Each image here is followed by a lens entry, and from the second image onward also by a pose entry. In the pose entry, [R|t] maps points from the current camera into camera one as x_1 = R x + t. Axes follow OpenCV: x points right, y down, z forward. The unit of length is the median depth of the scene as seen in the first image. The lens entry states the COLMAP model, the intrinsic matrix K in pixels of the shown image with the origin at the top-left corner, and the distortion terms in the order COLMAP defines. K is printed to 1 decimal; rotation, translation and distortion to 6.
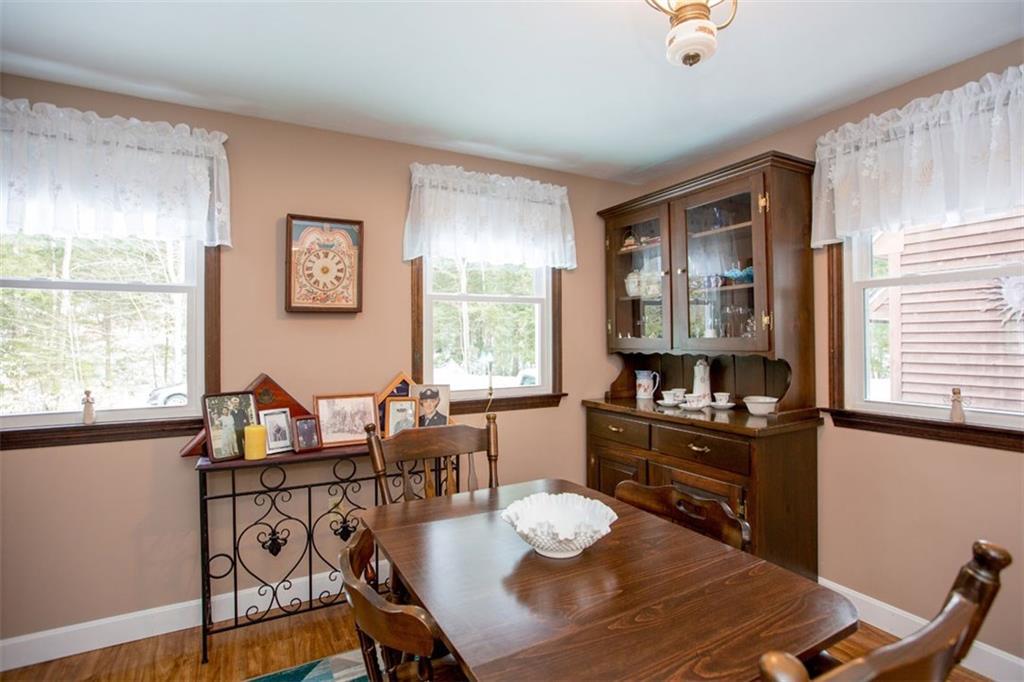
lens RADIAL K [[513.9, 0, 510.1], [0, 513.9, 333.6], [0, 0, 1]] dist [-0.020198, 0.000999]
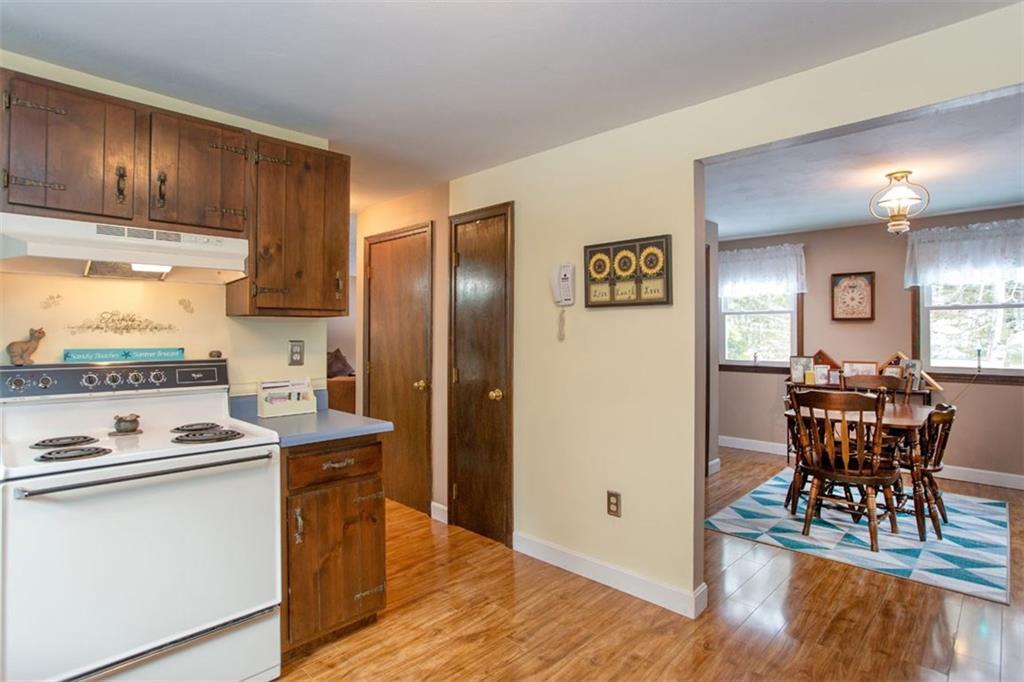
lens RADIAL K [[513.9, 0, 511.1], [0, 513.9, 333.5], [0, 0, 1]] dist [-0.020198, 0.000999]
pose [[0.311766, 0.007444, -0.950130, 1.115518], [0.010285, 0.999884, 0.011209, -0.025919], [0.950103, -0.013266, 0.311654, -0.886416]]
